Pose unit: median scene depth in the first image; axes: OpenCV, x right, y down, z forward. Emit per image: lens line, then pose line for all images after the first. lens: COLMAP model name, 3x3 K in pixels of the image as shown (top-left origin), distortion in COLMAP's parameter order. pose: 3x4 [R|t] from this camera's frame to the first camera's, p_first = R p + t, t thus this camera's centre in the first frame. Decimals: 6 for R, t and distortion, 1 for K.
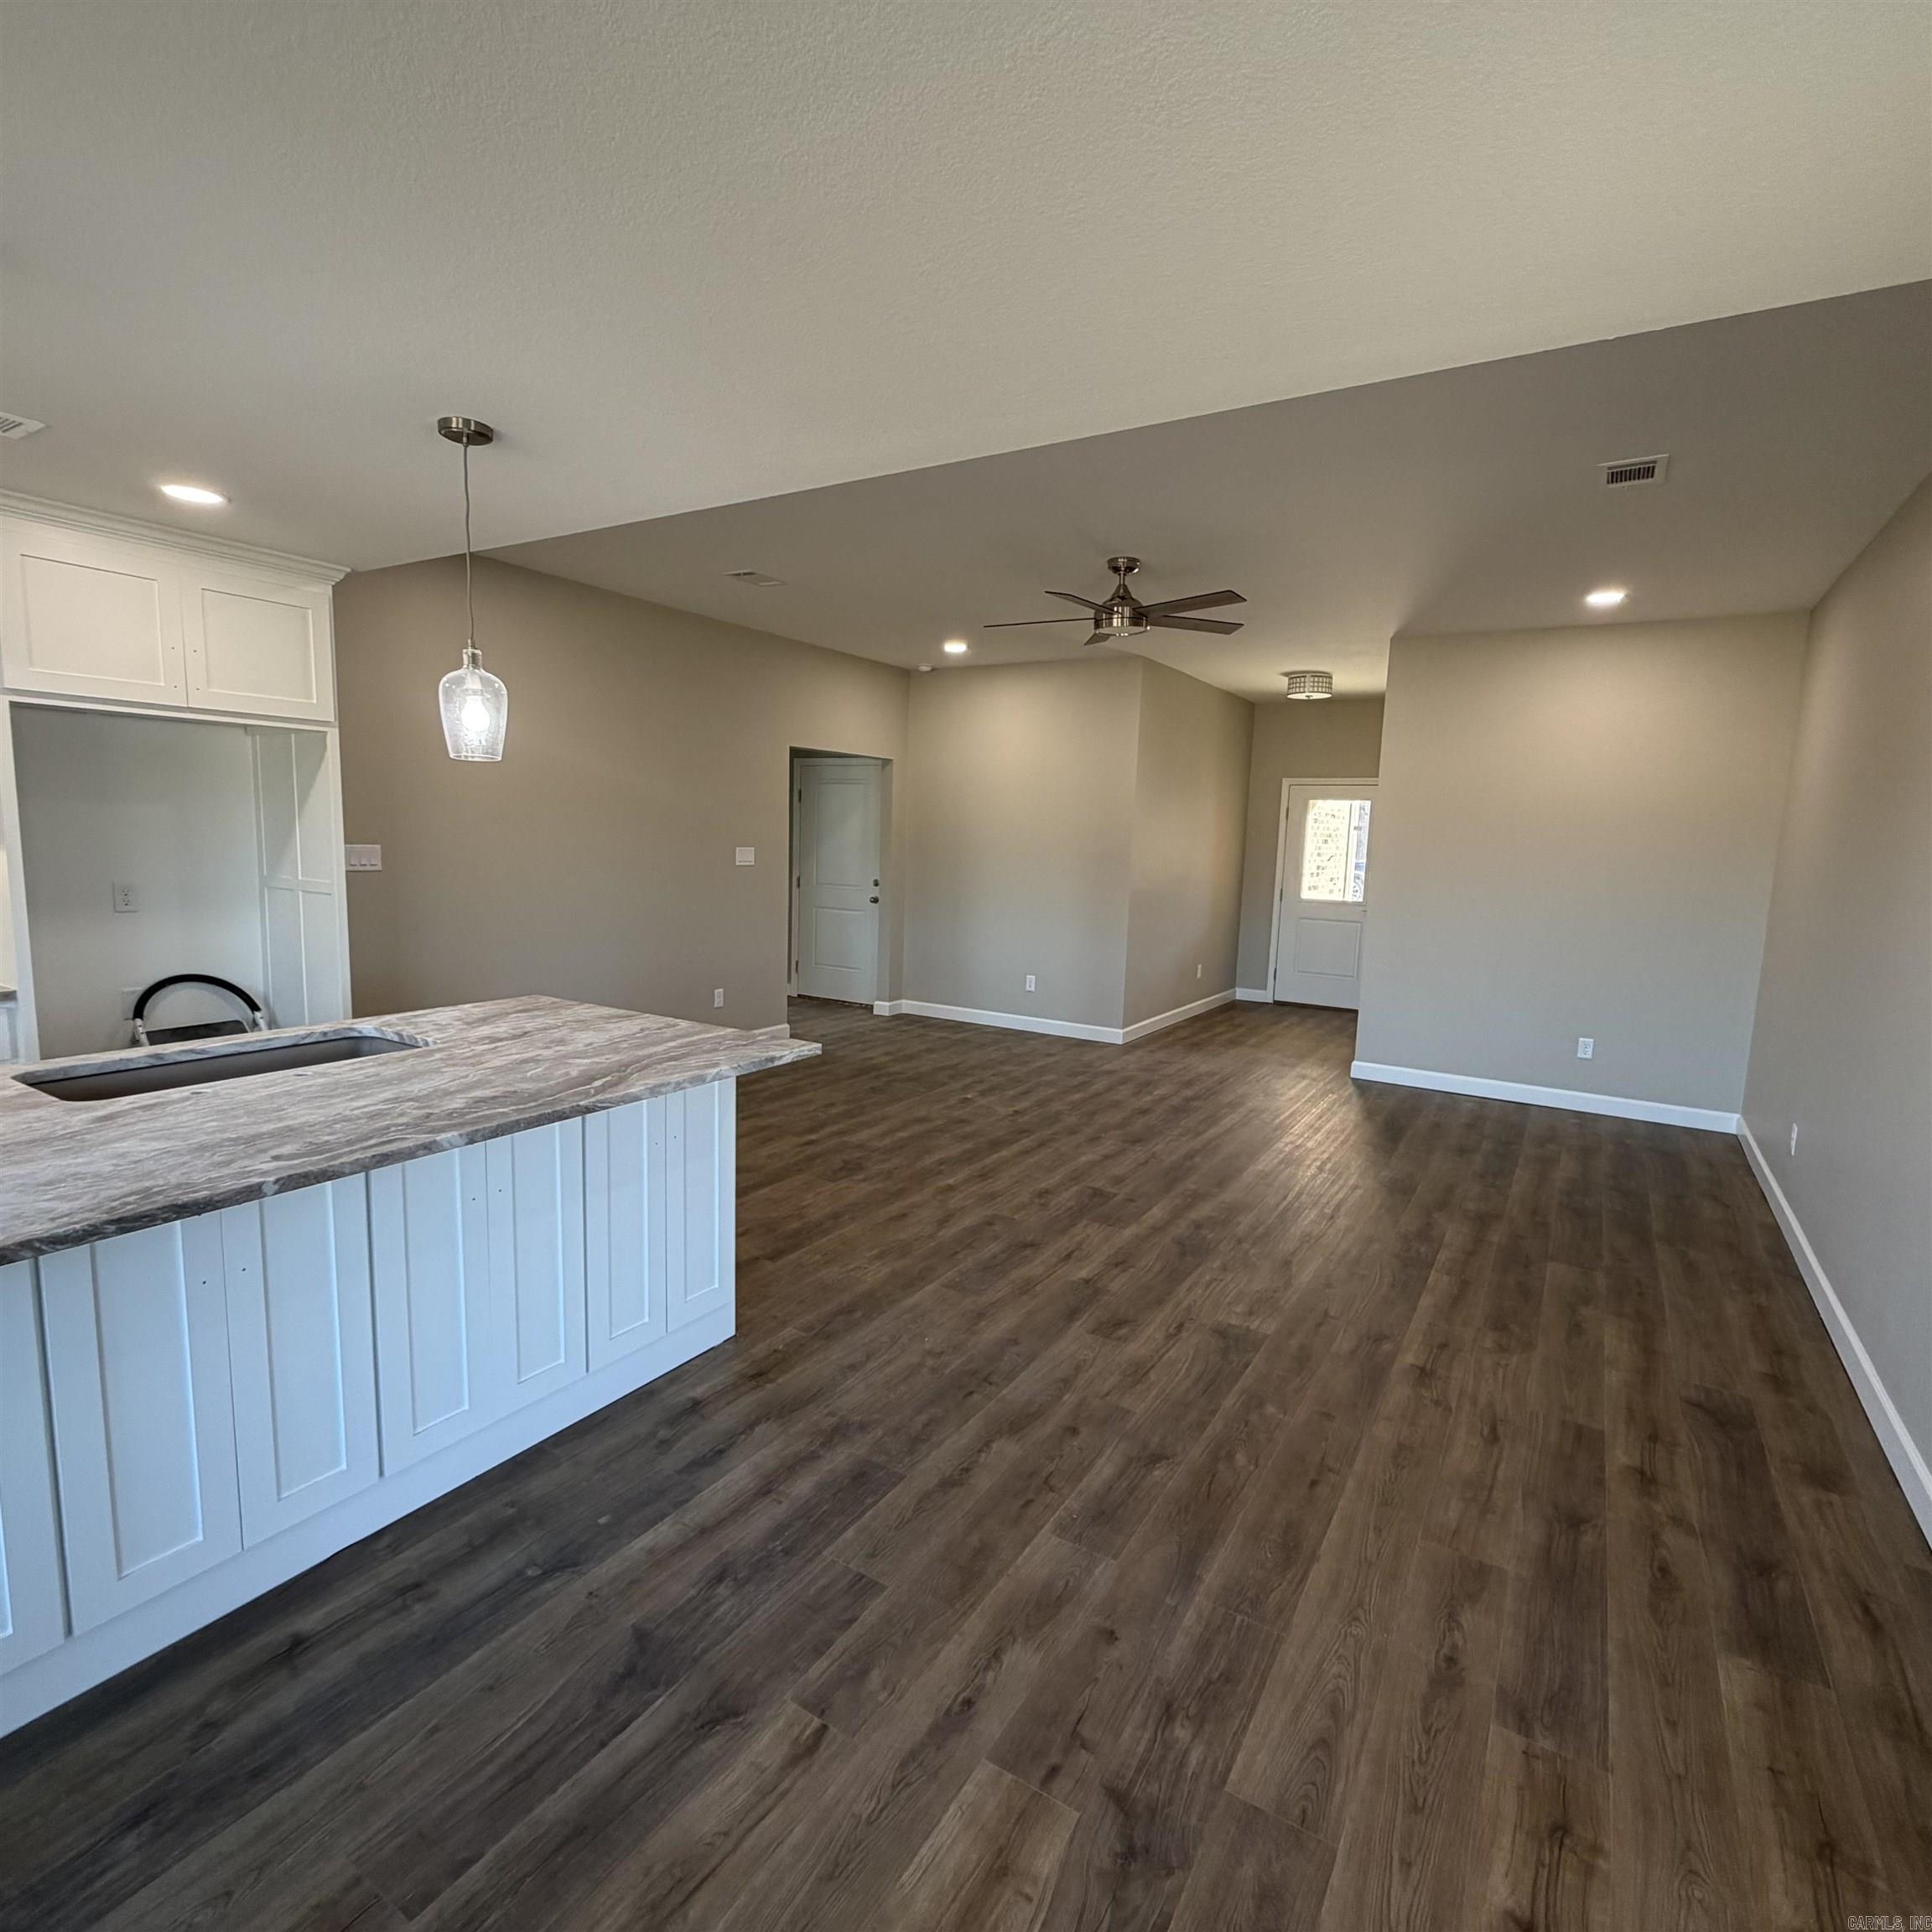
lens RADIAL K [[1023.0, 0, 964.2], [0, 1023.0, 969.5], [0, 0, 1]] dist [0.000047, 0.000080]
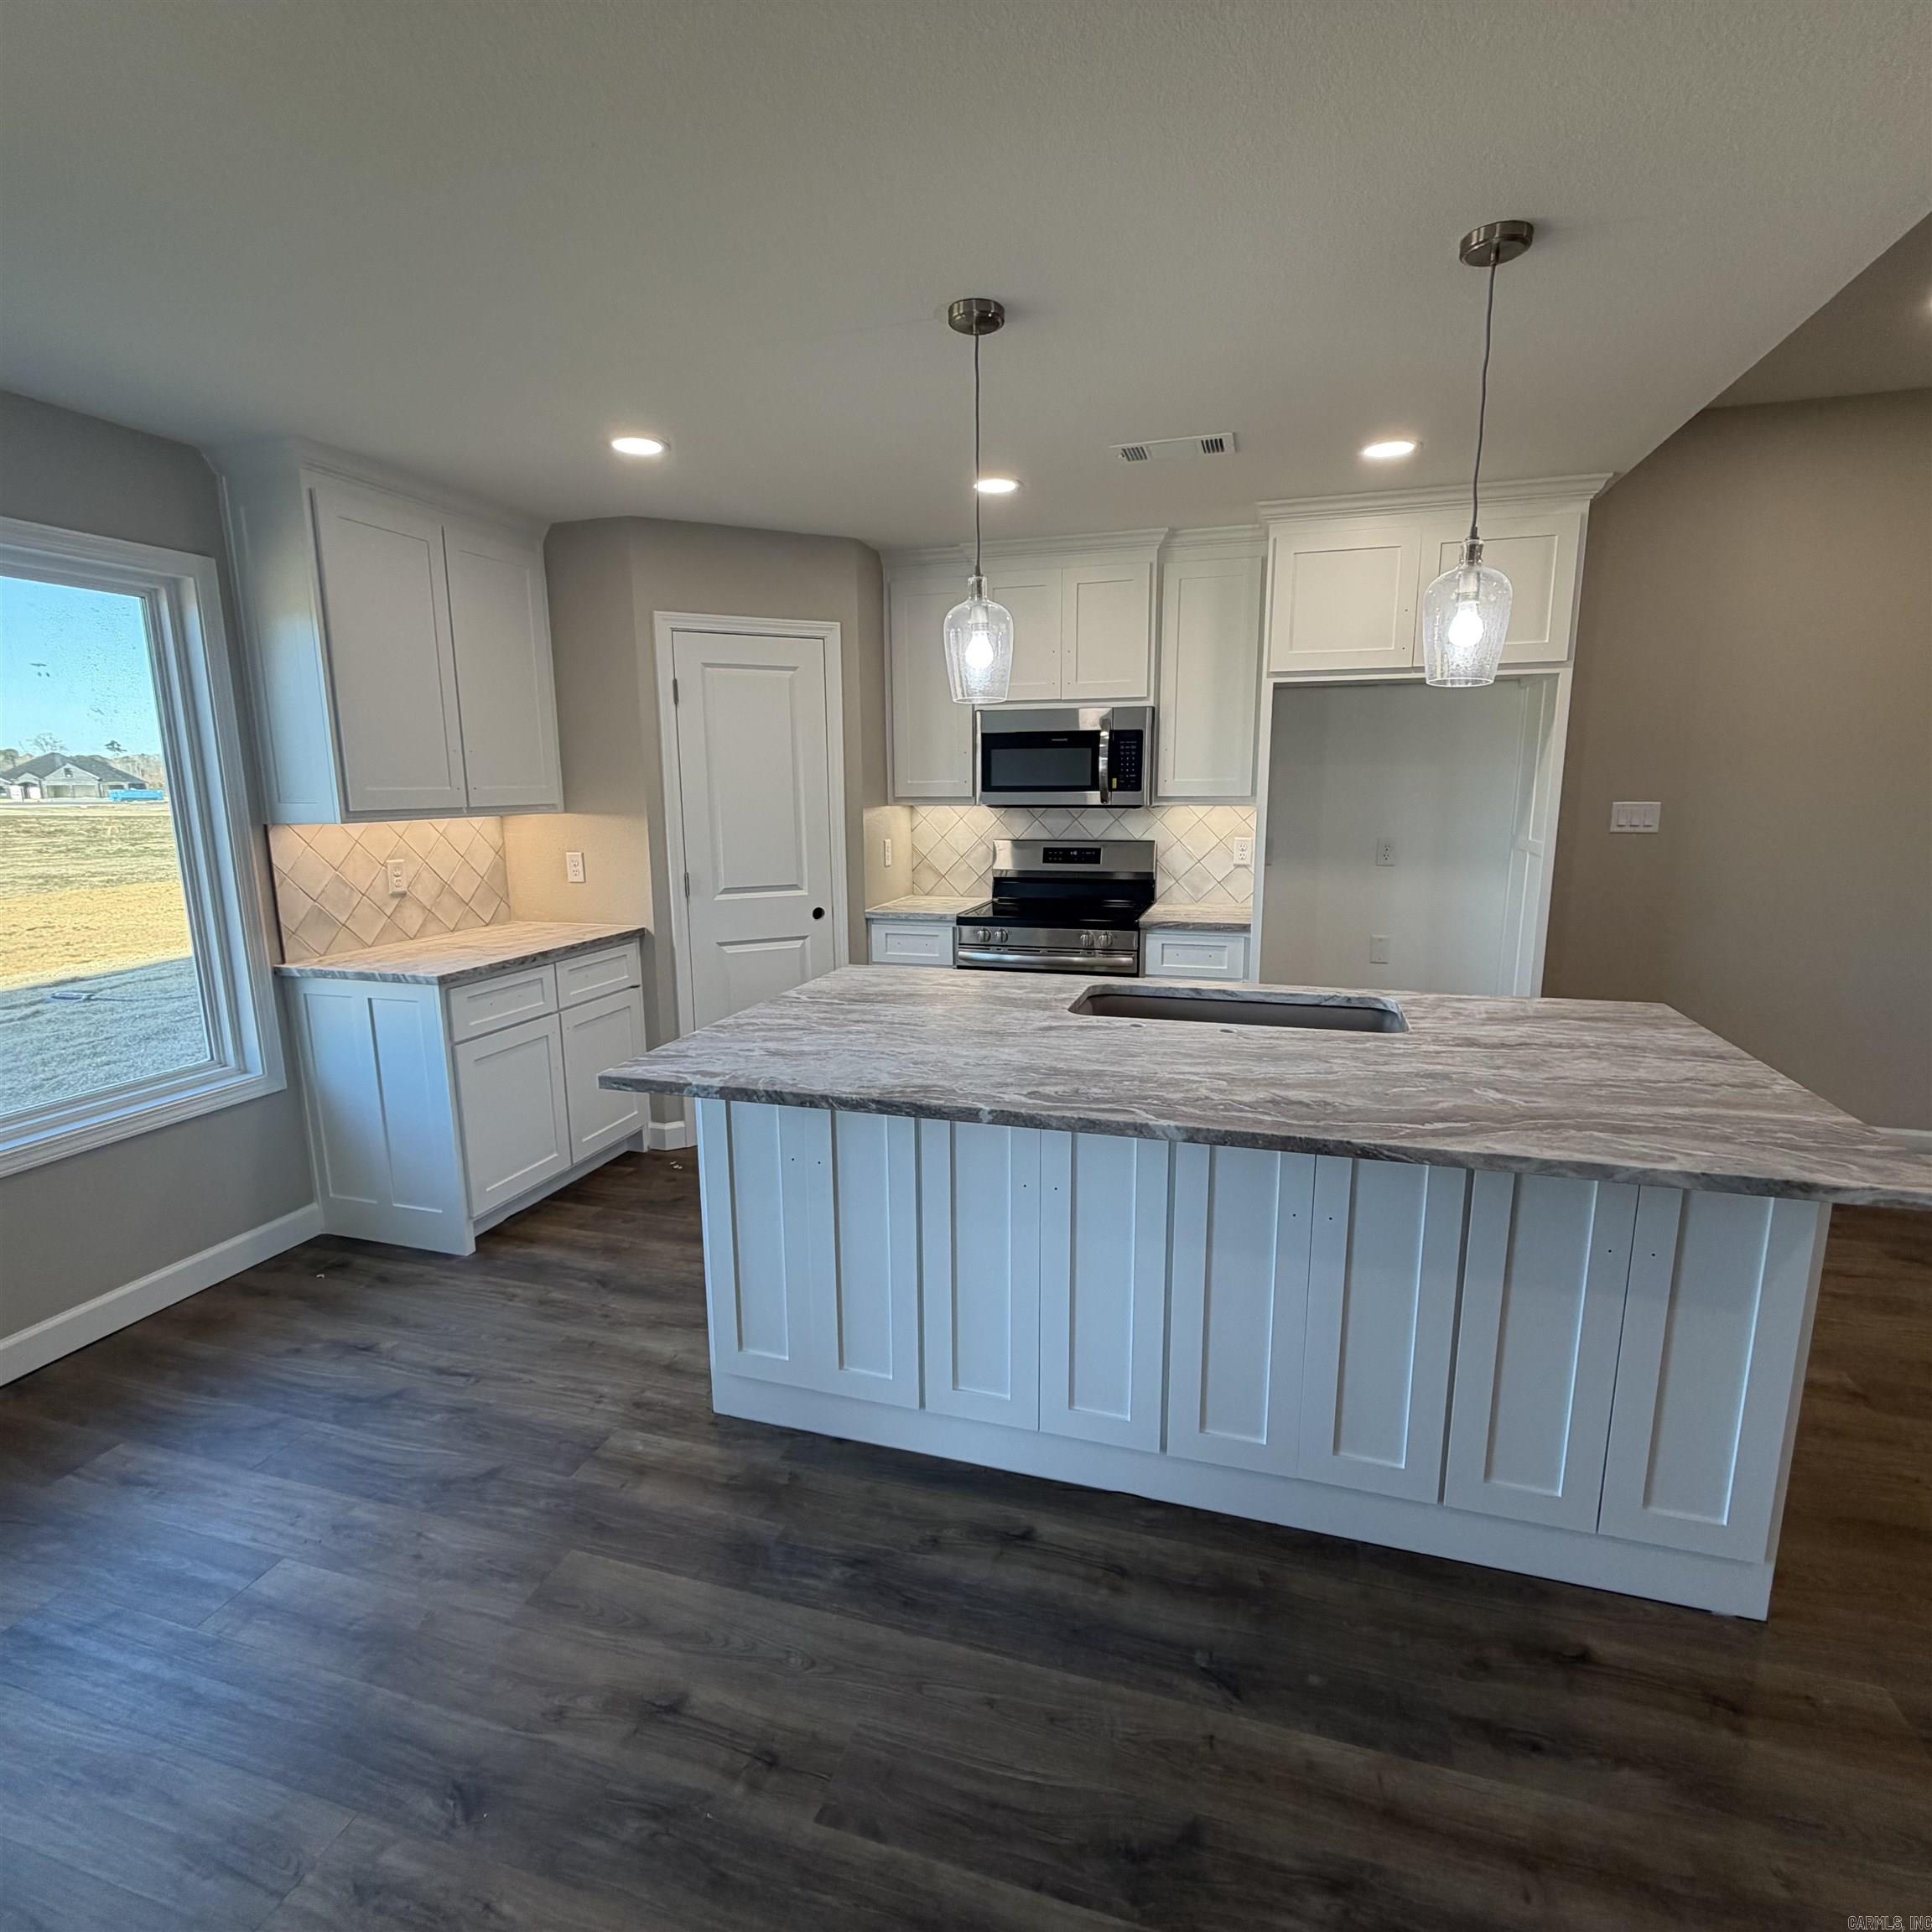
lens RADIAL K [[1023.0, 0, 961.3], [0, 1023.0, 971.7], [0, 0, 1]] dist [0.000047, 0.000080]
pose [[0.250796, 0.145076, -0.957107, 0.193494], [-0.111224, 0.986477, 0.120384, -0.037690], [0.961629, 0.076261, 0.263540, 0.413893]]
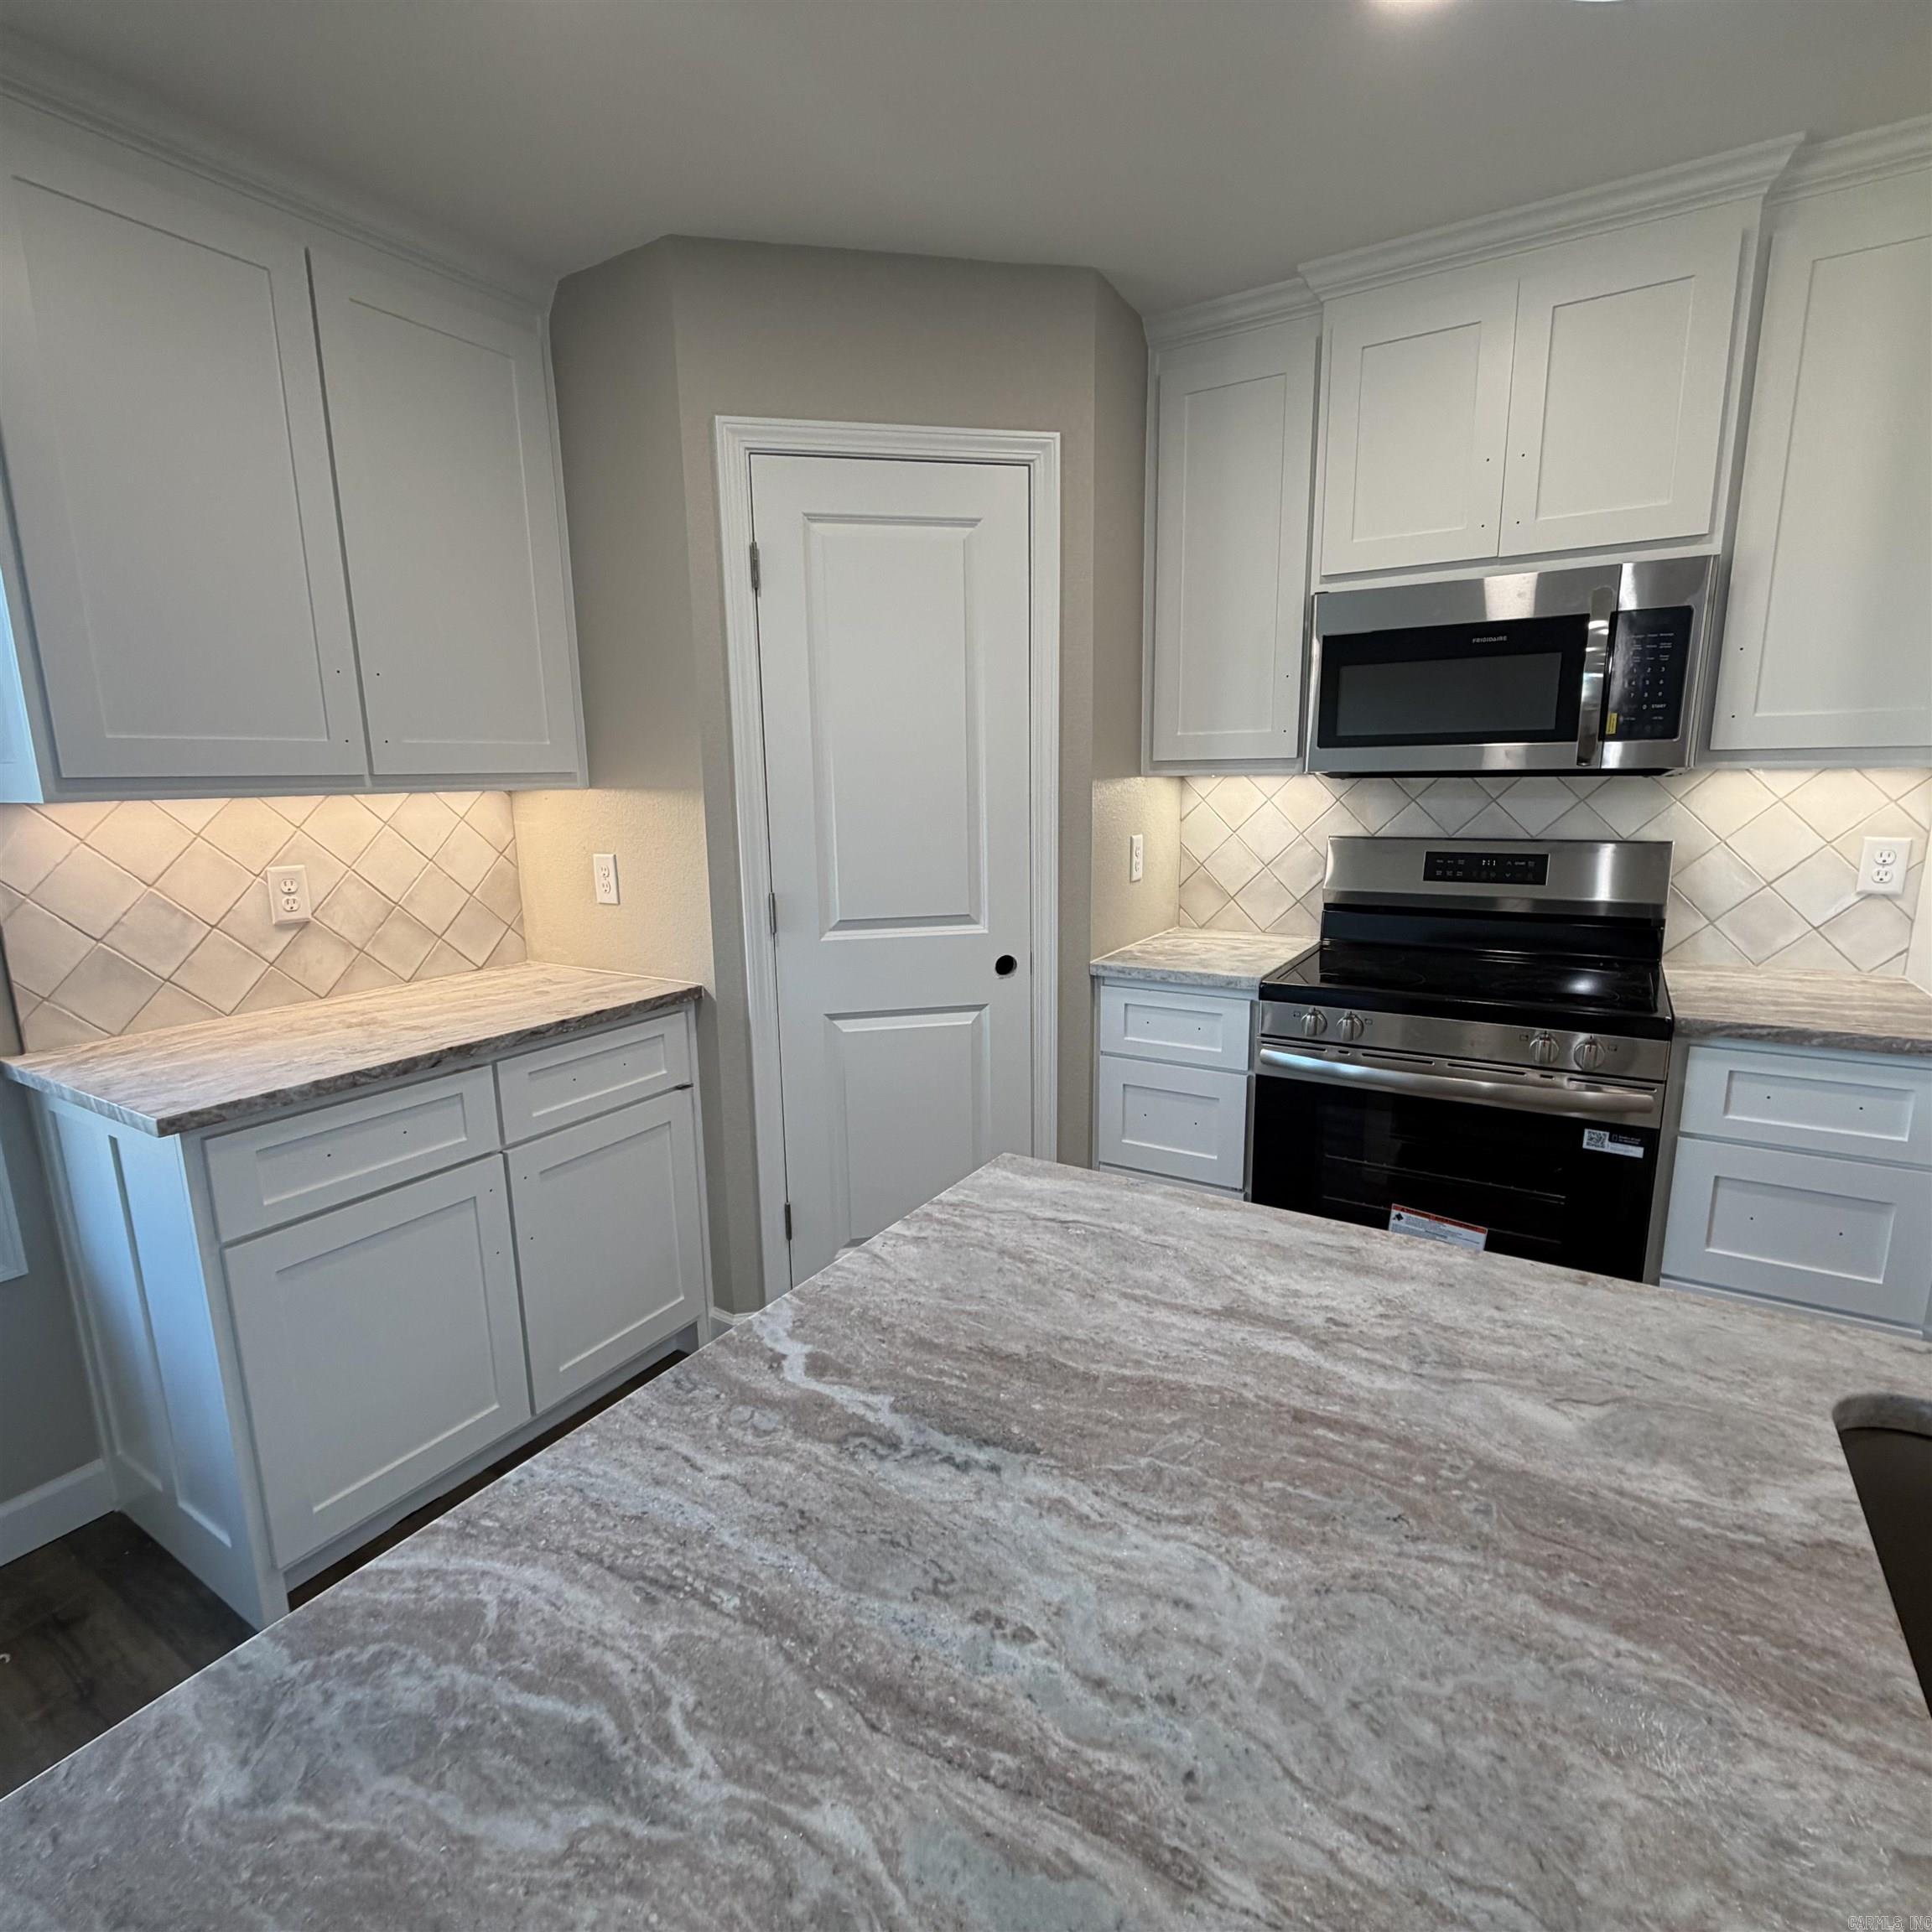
lens RADIAL K [[1023.0, 0, 963.6], [0, 1023.0, 972.9], [0, 0, 1]] dist [0.000047, 0.000080]
pose [[-0.003757, 0.162011, -0.986782, -0.503506], [-0.115436, 0.980122, 0.161357, -0.045829], [0.993308, 0.114516, 0.015019, 0.561919]]
